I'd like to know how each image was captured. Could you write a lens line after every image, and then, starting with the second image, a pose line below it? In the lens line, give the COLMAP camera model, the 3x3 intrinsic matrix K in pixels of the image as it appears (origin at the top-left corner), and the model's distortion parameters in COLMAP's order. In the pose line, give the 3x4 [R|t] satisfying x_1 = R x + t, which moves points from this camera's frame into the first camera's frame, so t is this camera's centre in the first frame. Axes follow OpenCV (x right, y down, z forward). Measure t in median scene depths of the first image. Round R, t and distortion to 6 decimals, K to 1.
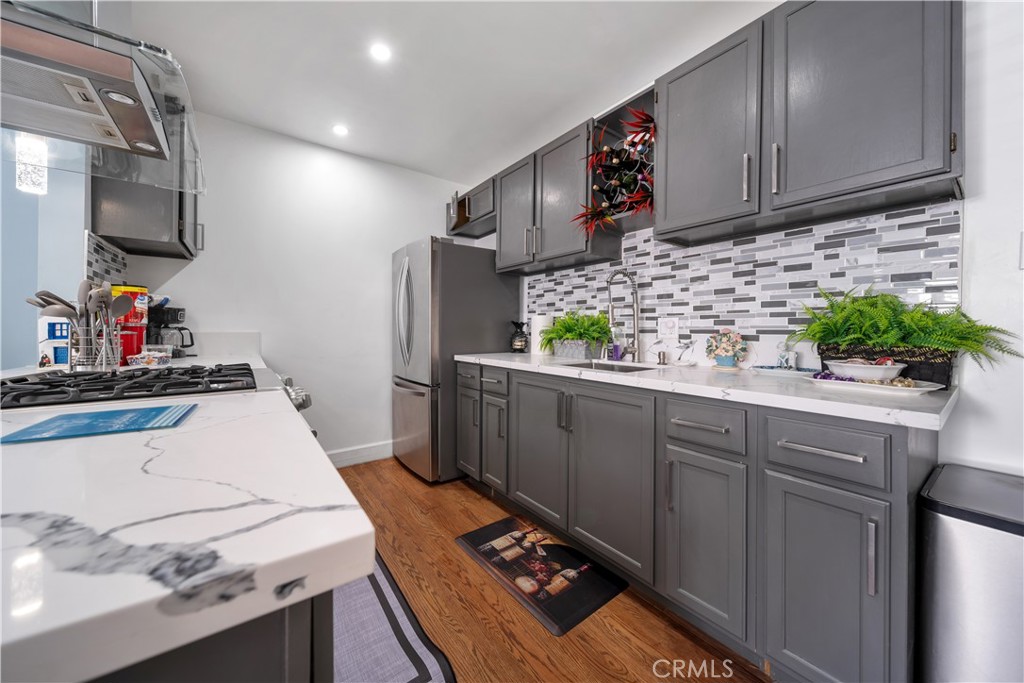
lens RADIAL K [[370.1, 0, 500.6], [0, 370.1, 331.3], [0, 0, 1]] dist [-0.002030, -0.000277]
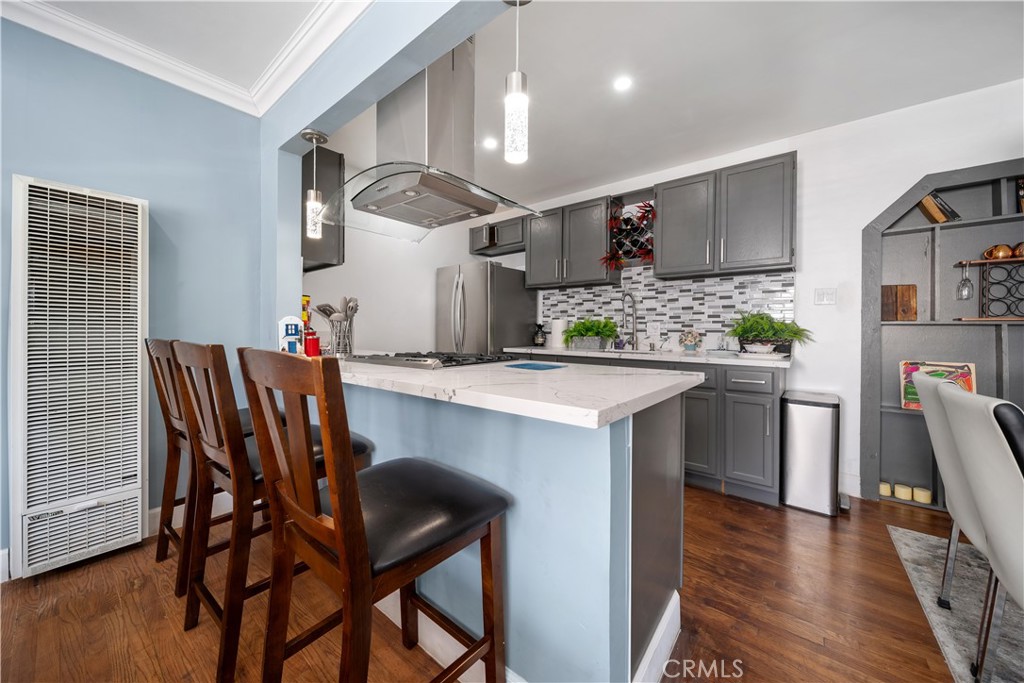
lens RADIAL K [[370.1, 0, 506.7], [0, 370.1, 334.8], [0, 0, 1]] dist [-0.002030, -0.000277]
pose [[0.966444, -0.001953, 0.256869, -0.620589], [-0.001157, 0.999928, 0.011957, -0.000810], [-0.256874, -0.011853, 0.966372, -0.442133]]
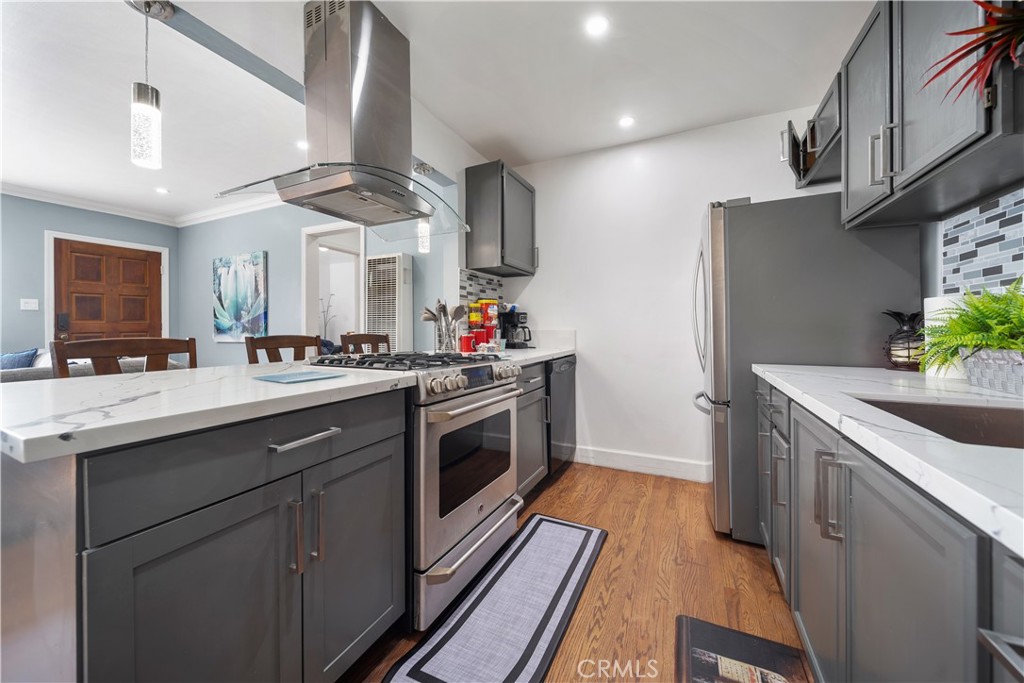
lens RADIAL K [[370.1, 0, 499.2], [0, 370.1, 328.0], [0, 0, 1]] dist [-0.002030, -0.000277]
pose [[0.462823, -0.002988, -0.886446, 0.363304], [-0.001219, 0.999991, -0.004007, 0.000427], [0.886450, 0.002935, 0.462815, 0.353263]]
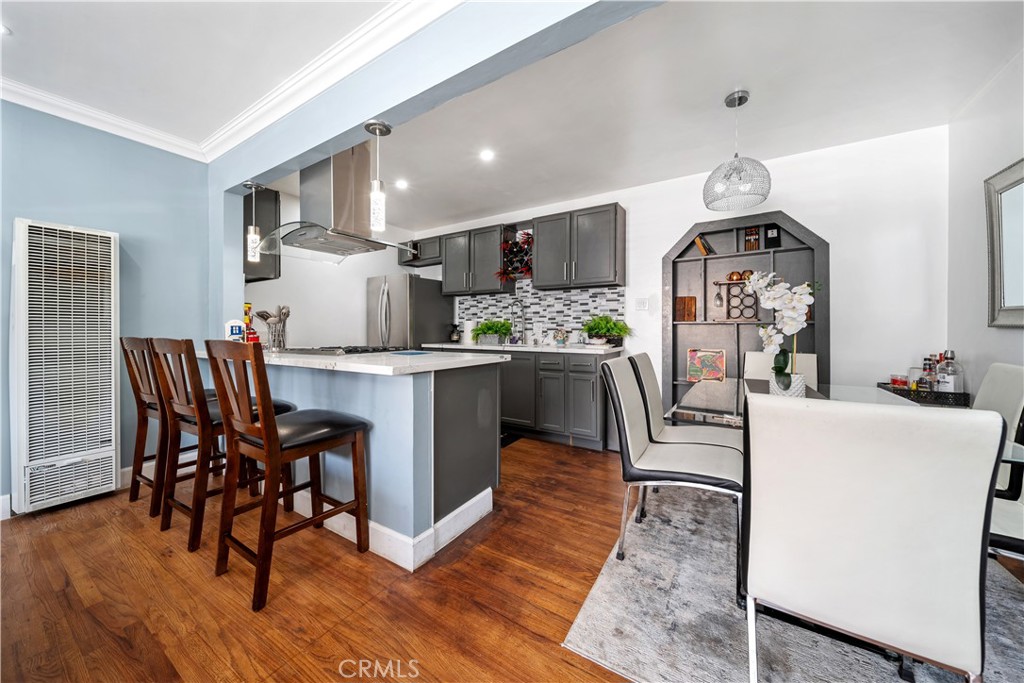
lens RADIAL K [[370.1, 0, 510.1], [0, 370.1, 333.1], [0, 0, 1]] dist [-0.002030, -0.000277]
pose [[0.929706, -0.008316, 0.368208, -0.492338], [0.005738, 0.999951, 0.008096, 0.003515], [-0.368258, -0.005415, 0.929708, -0.949107]]
